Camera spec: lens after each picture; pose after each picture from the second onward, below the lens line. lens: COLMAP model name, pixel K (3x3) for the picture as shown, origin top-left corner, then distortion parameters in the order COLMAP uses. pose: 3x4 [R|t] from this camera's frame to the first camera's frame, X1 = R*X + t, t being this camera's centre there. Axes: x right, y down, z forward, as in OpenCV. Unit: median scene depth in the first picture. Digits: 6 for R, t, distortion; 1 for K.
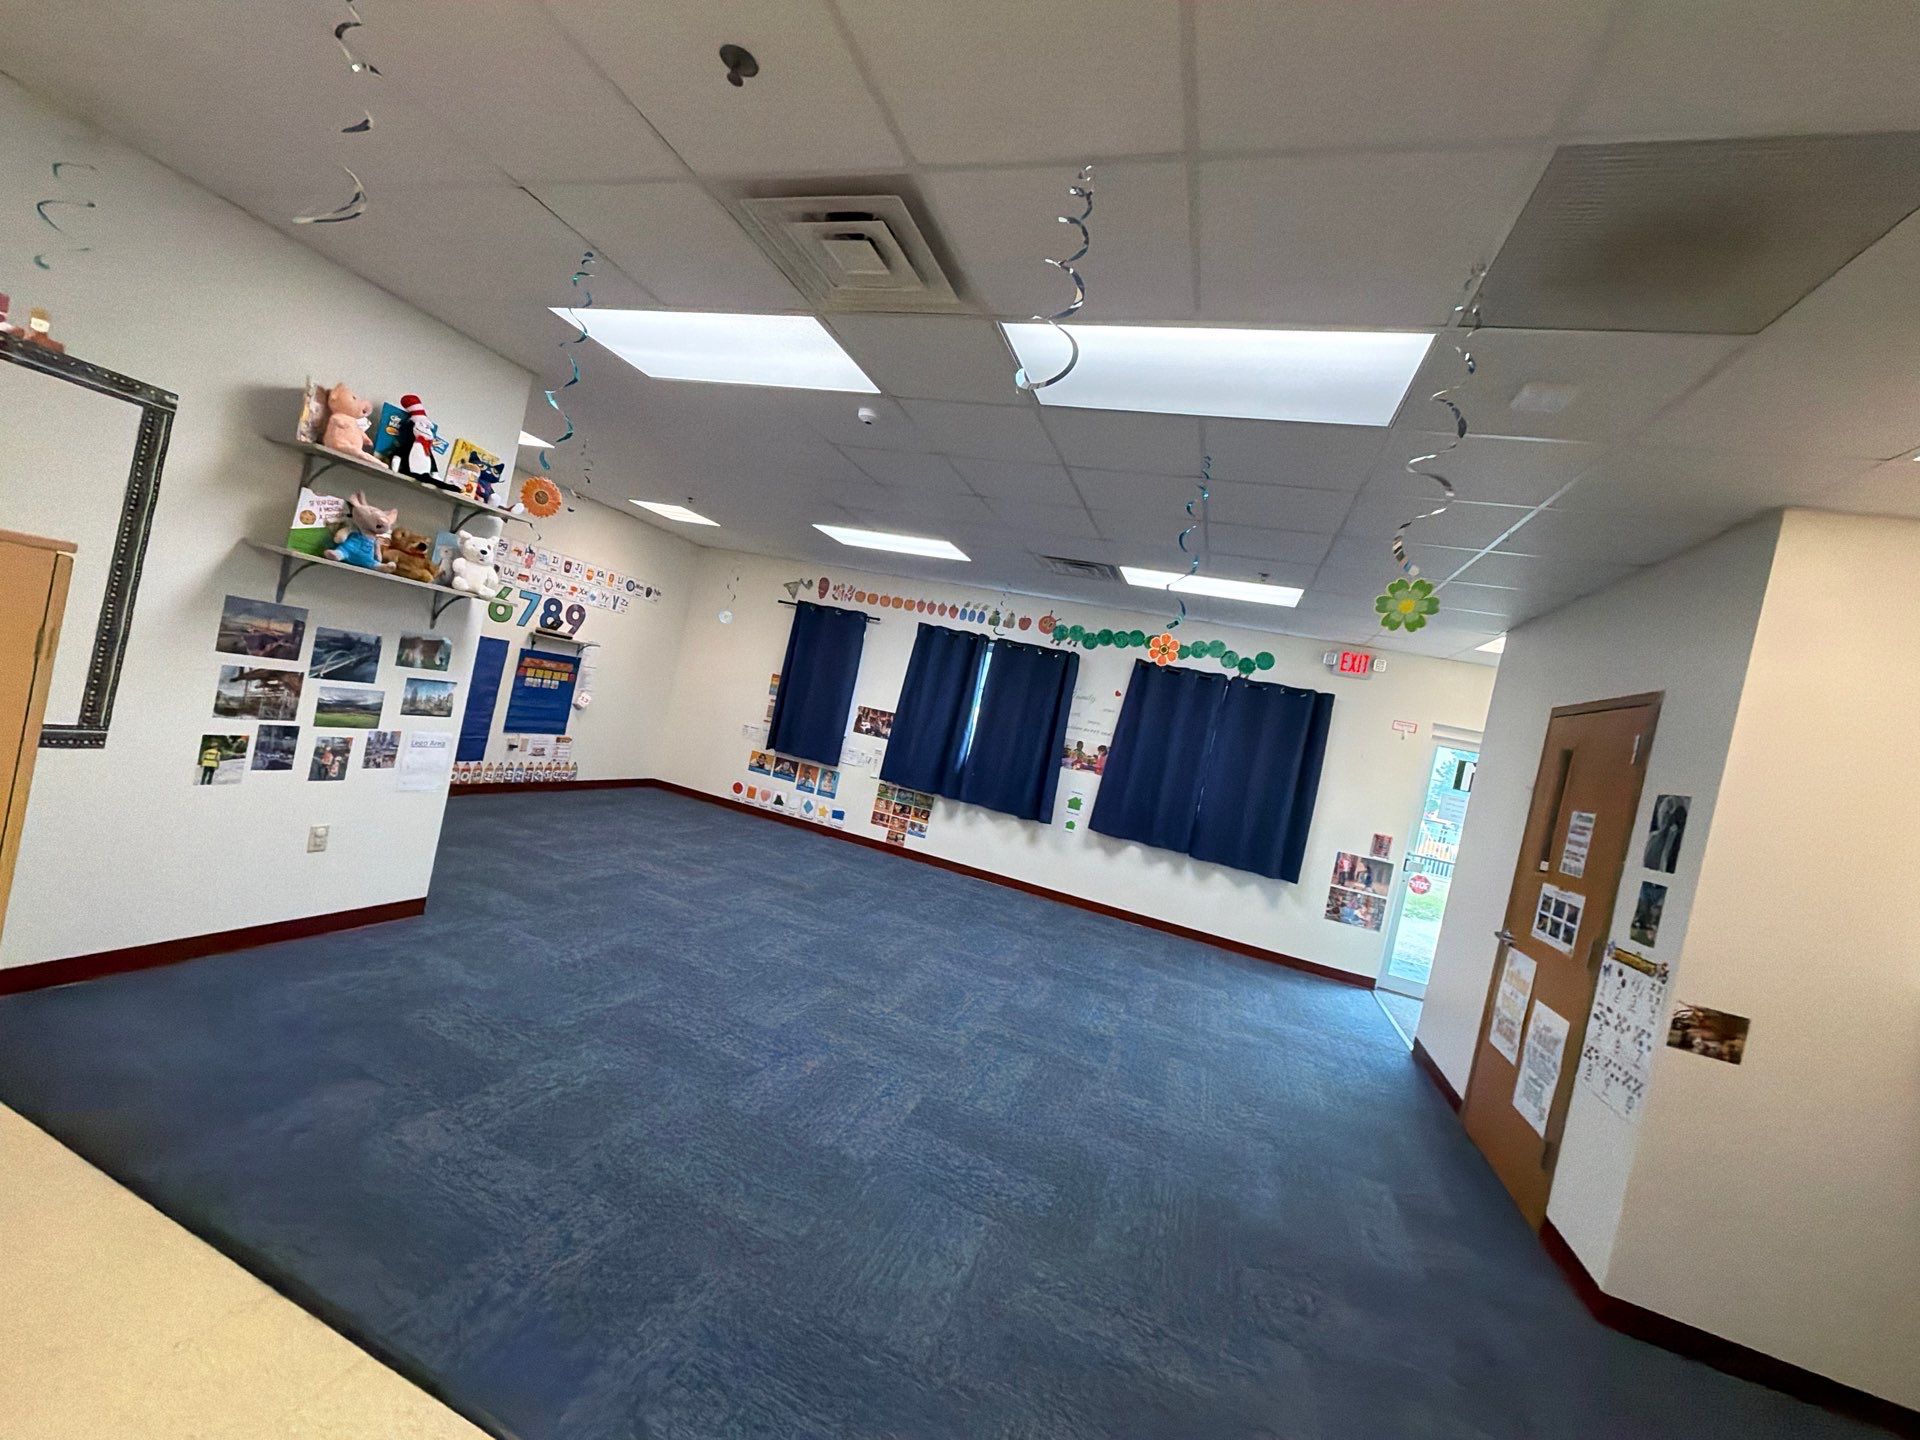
lens RADIAL K [[761.4, 0, 945.0], [0, 761.4, 718.7], [0, 0, 1]] dist [0.000214, -0.000457]
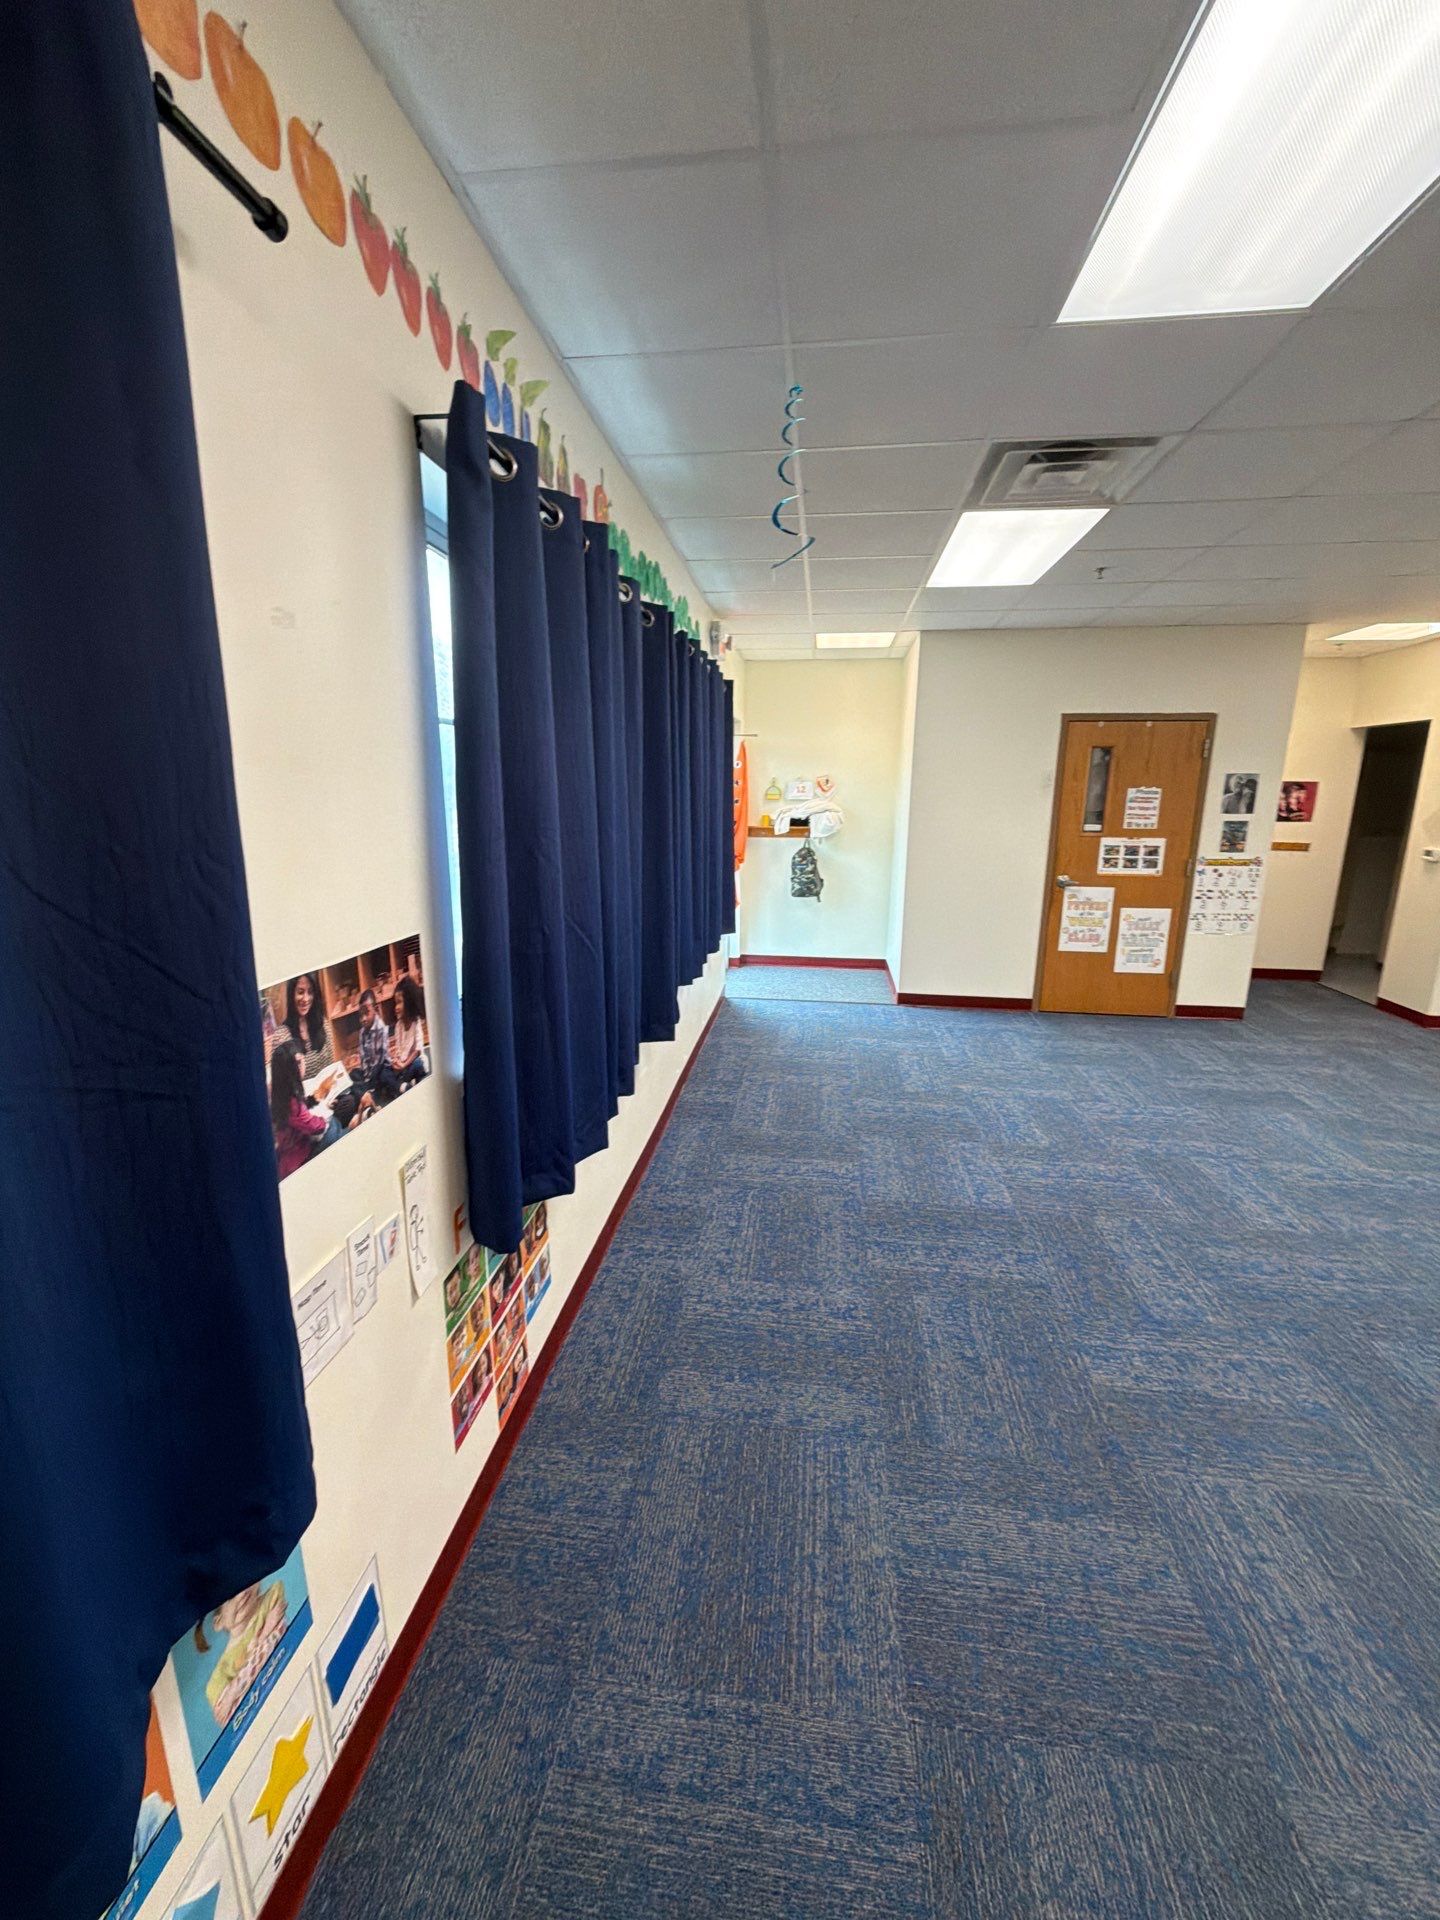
lens RADIAL K [[761.4, 0, 714.5], [0, 761.4, 967.2], [0, 0, 1]] dist [0.000214, -0.000457]
pose [[-0.200629, -0.416362, 0.886787, -0.548141], [-0.030216, 0.907391, 0.419200, -0.176120], [-0.979201, 0.057309, -0.194630, 2.147814]]
